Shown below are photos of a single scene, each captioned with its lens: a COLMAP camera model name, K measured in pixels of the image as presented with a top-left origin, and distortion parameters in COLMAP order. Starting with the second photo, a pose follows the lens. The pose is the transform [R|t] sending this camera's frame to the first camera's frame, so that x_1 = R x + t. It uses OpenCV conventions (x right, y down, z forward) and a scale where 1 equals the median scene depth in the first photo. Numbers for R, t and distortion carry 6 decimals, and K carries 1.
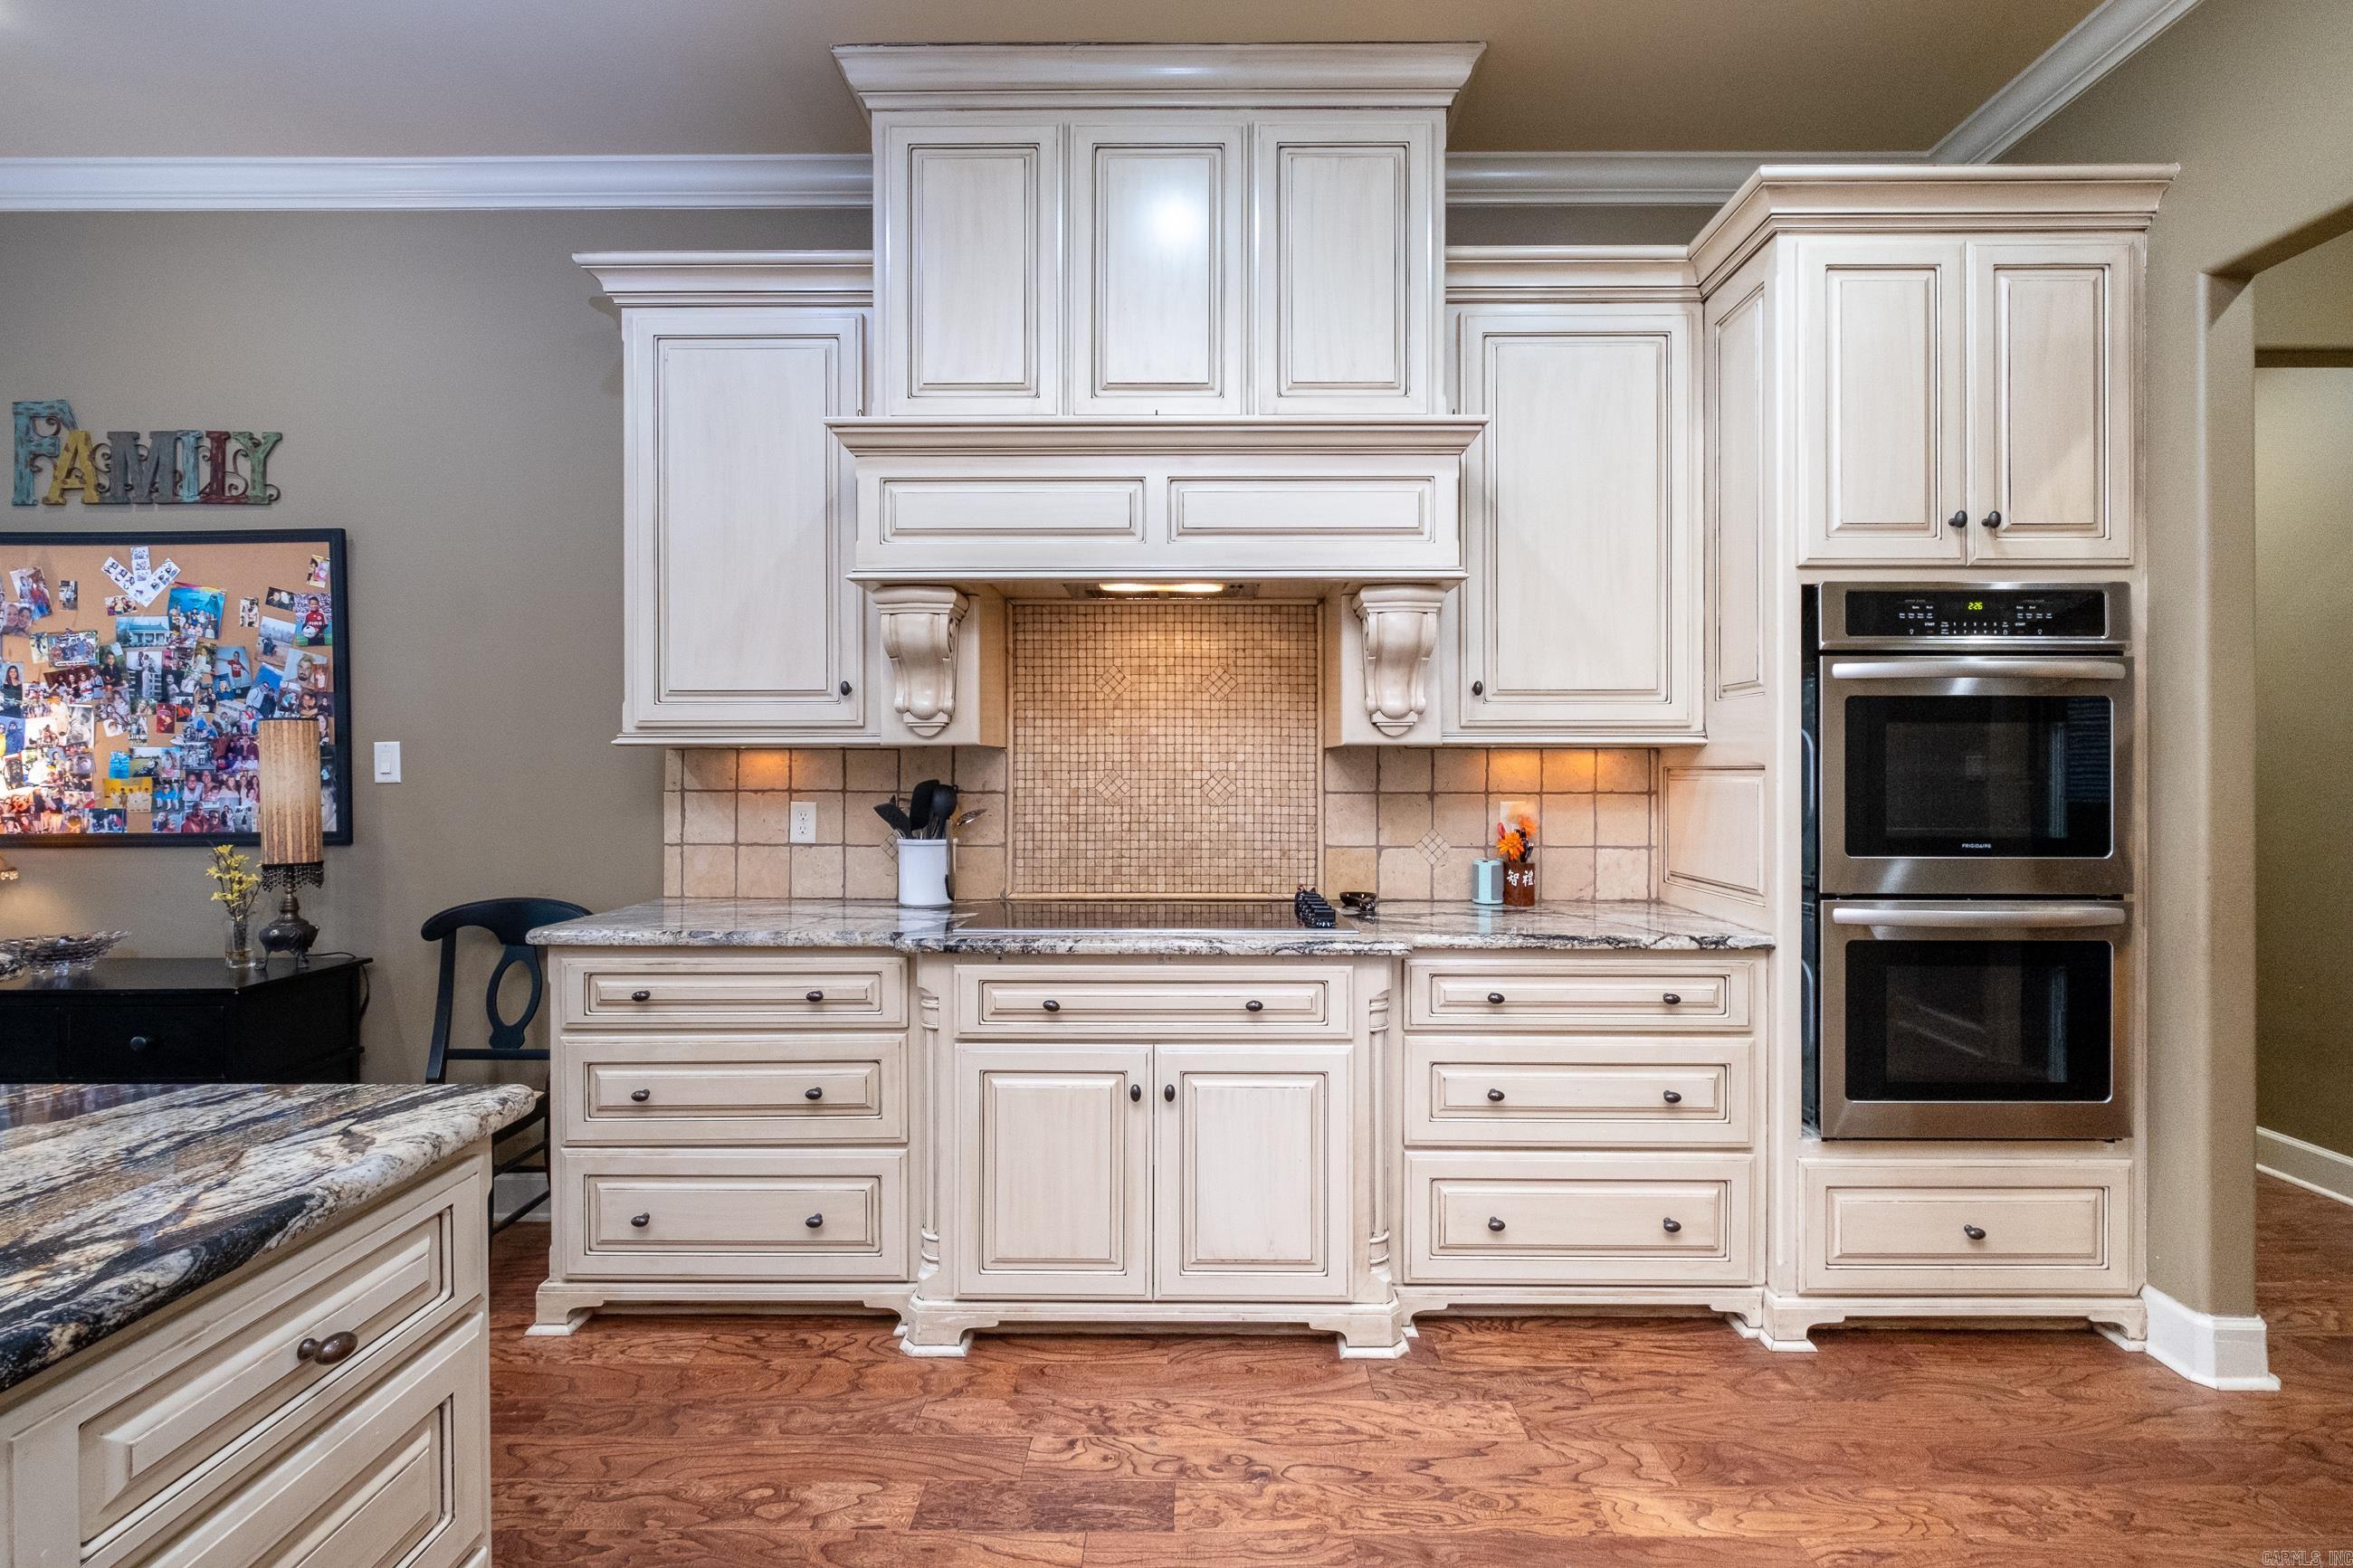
lens RADIAL K [[1065.4, 0, 1177.9], [0, 1065.4, 773.4], [0, 0, 1]] dist [-0.004505, -0.000375]
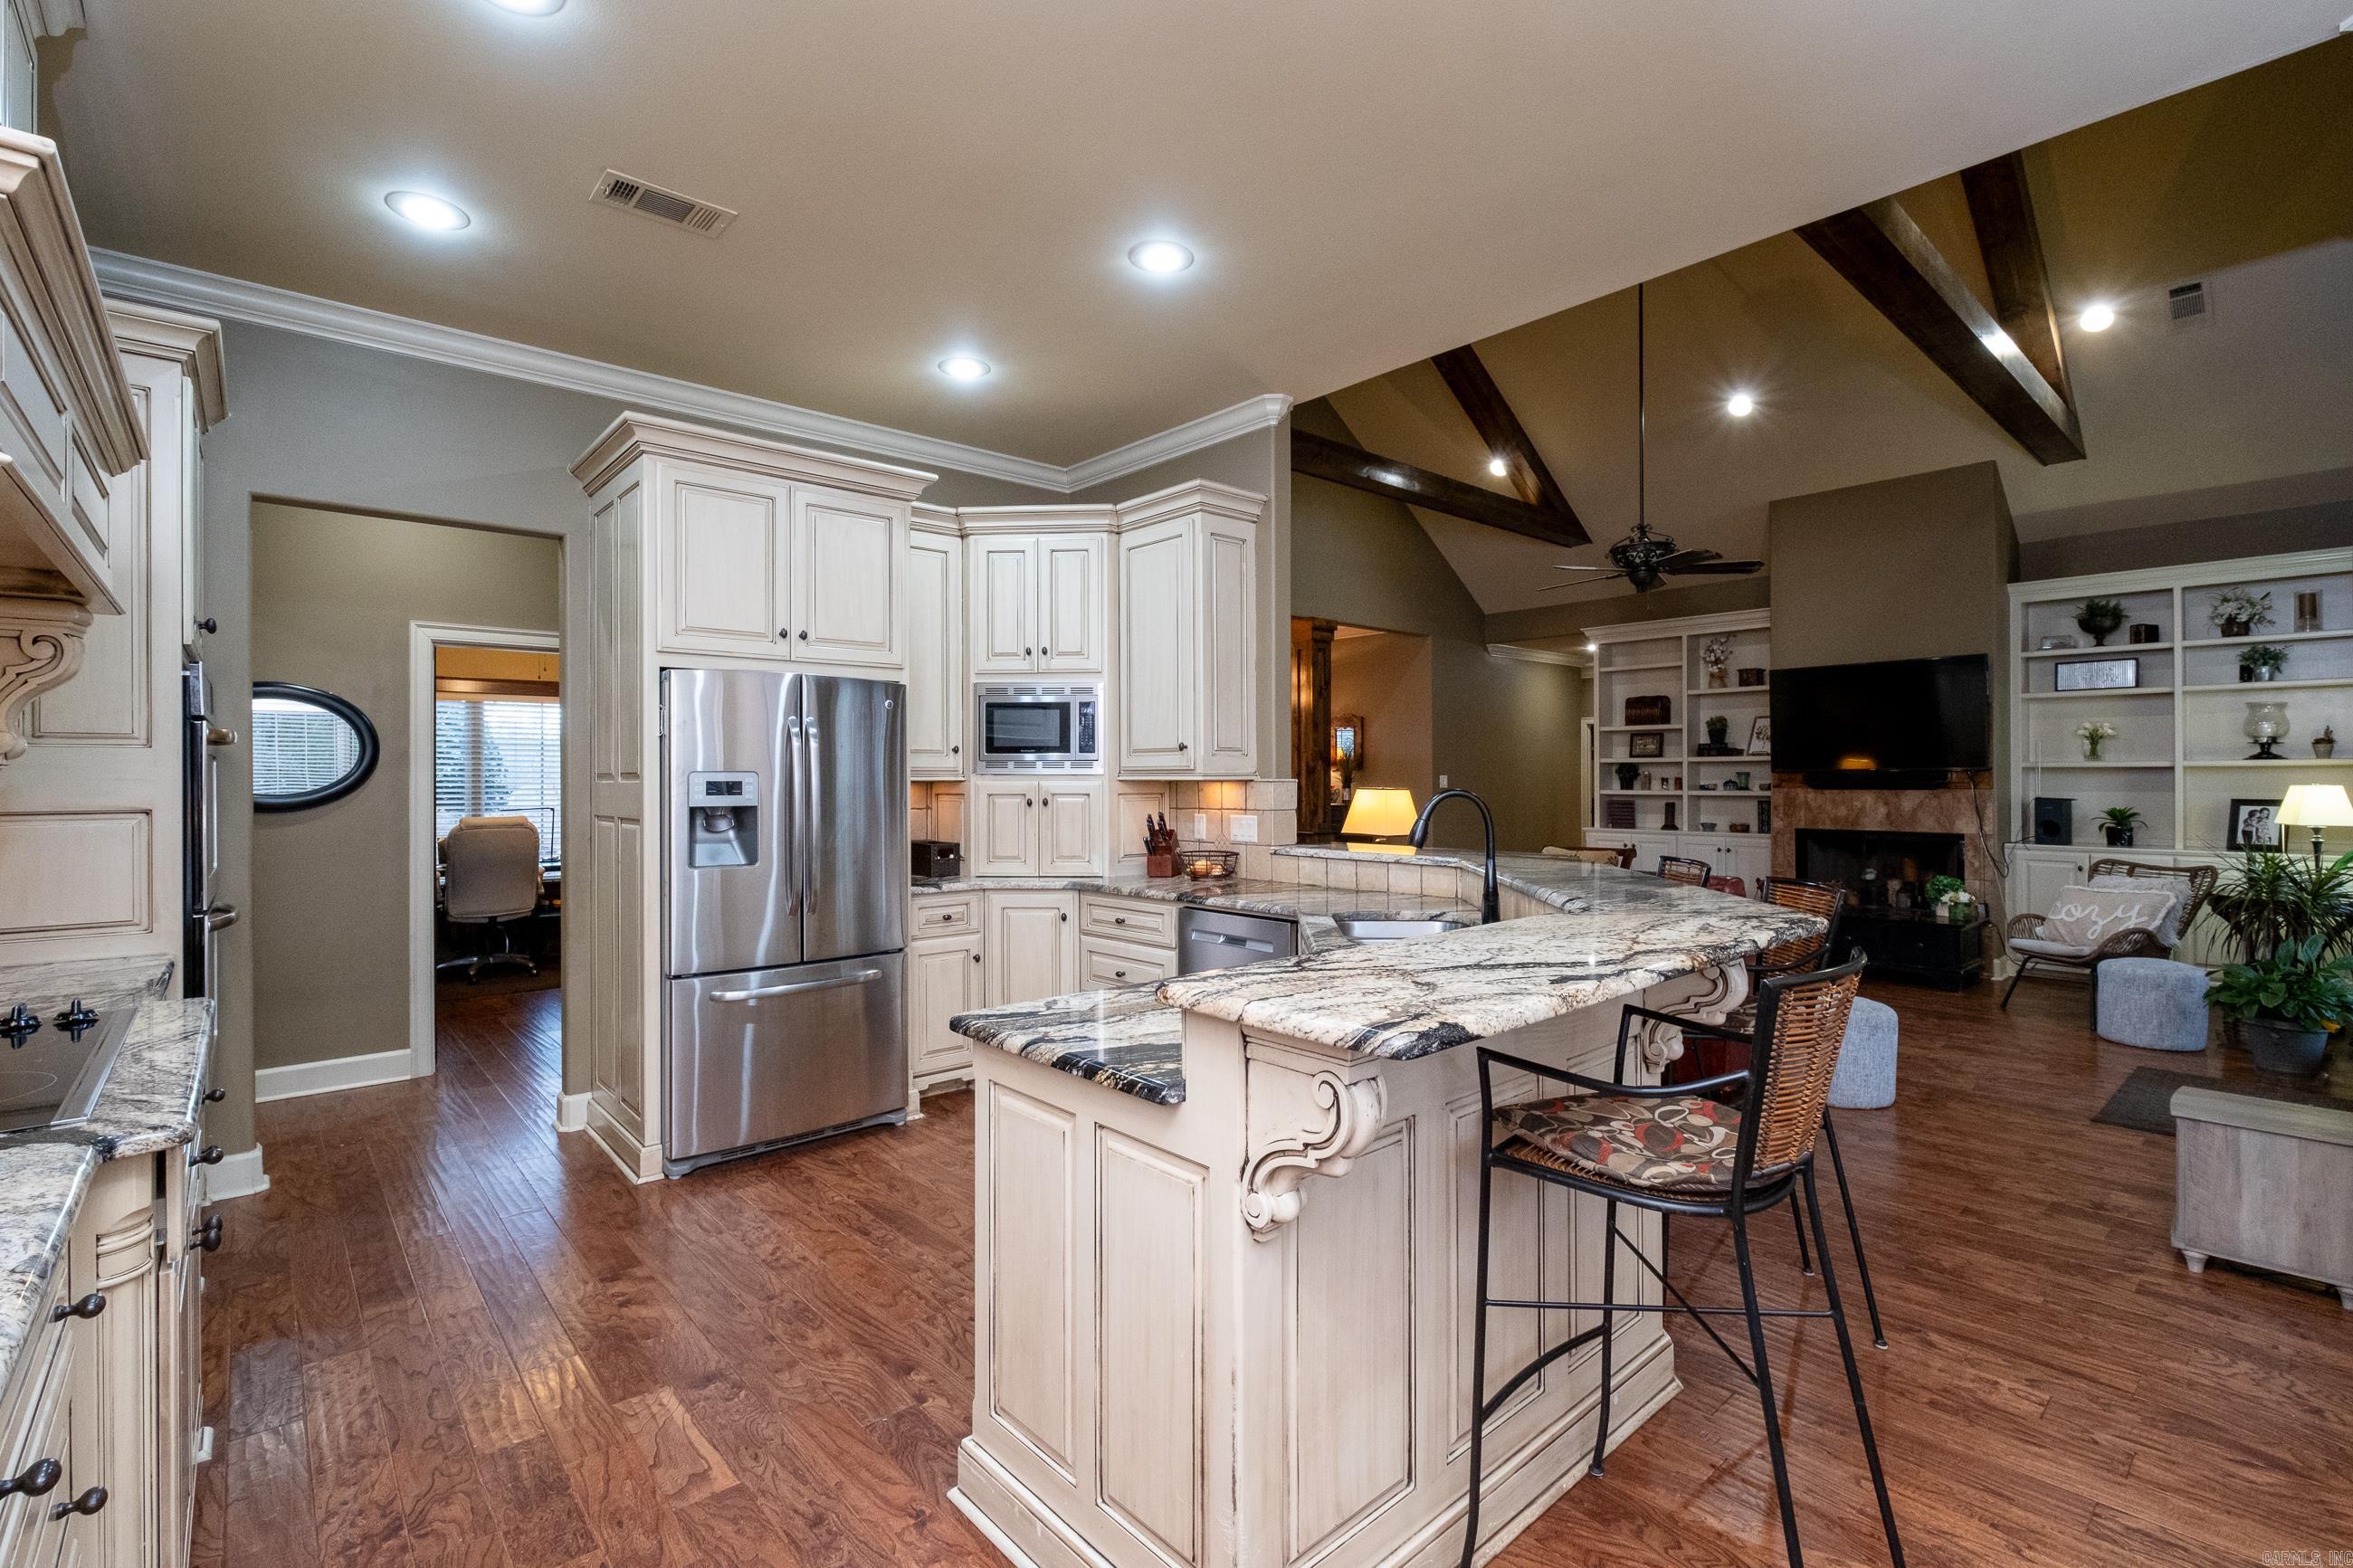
lens RADIAL K [[1069.9, 0, 1184.3], [0, 1069.9, 776.2], [0, 0, 1]] dist [-0.001218, -0.000224]
pose [[-0.674417, 0.004550, 0.738337, -0.846961], [0.007748, 0.999970, 0.000914, -0.028367], [-0.738310, 0.006337, -0.674432, 0.765672]]
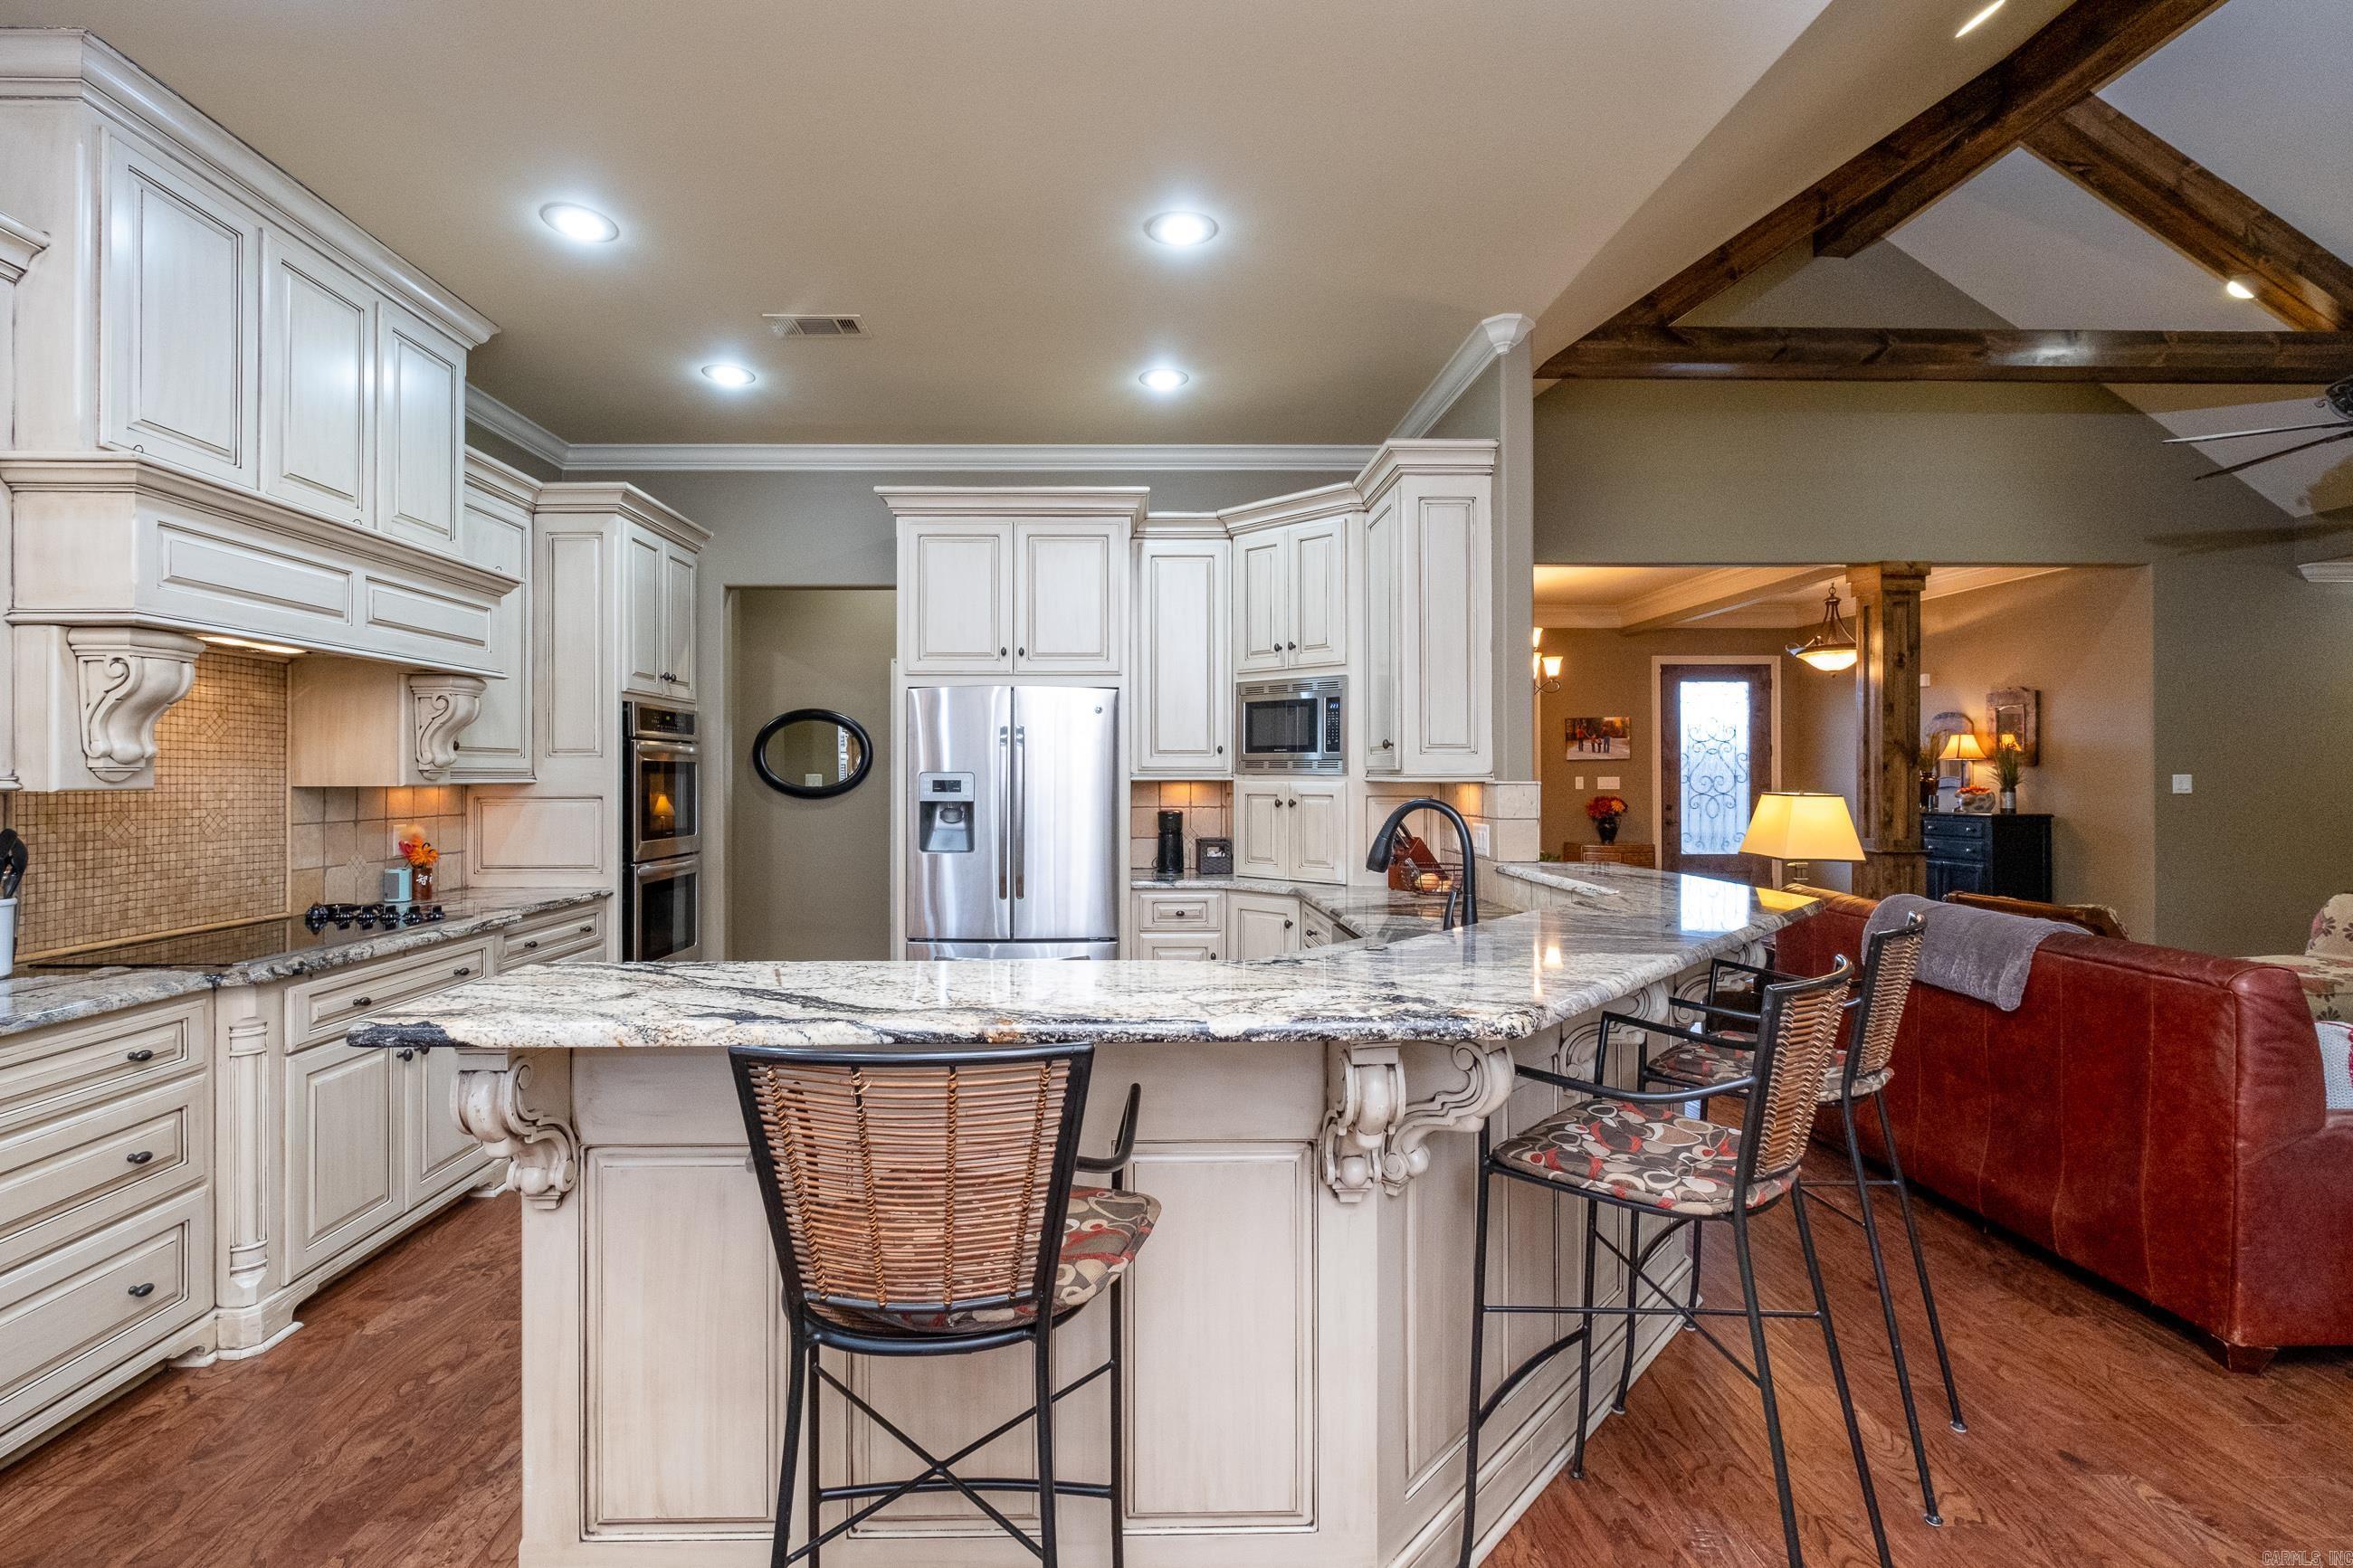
lens RADIAL K [[1070.2, 0, 1138.0], [0, 1070.2, 766.5], [0, 0, 1]] dist [-0.003033, -0.000427]
pose [[-0.026305, 0.008655, 0.999616, -1.054938], [0.005384, 0.999949, -0.008517, -0.030524], [-0.999639, 0.005158, -0.026350, 0.101562]]
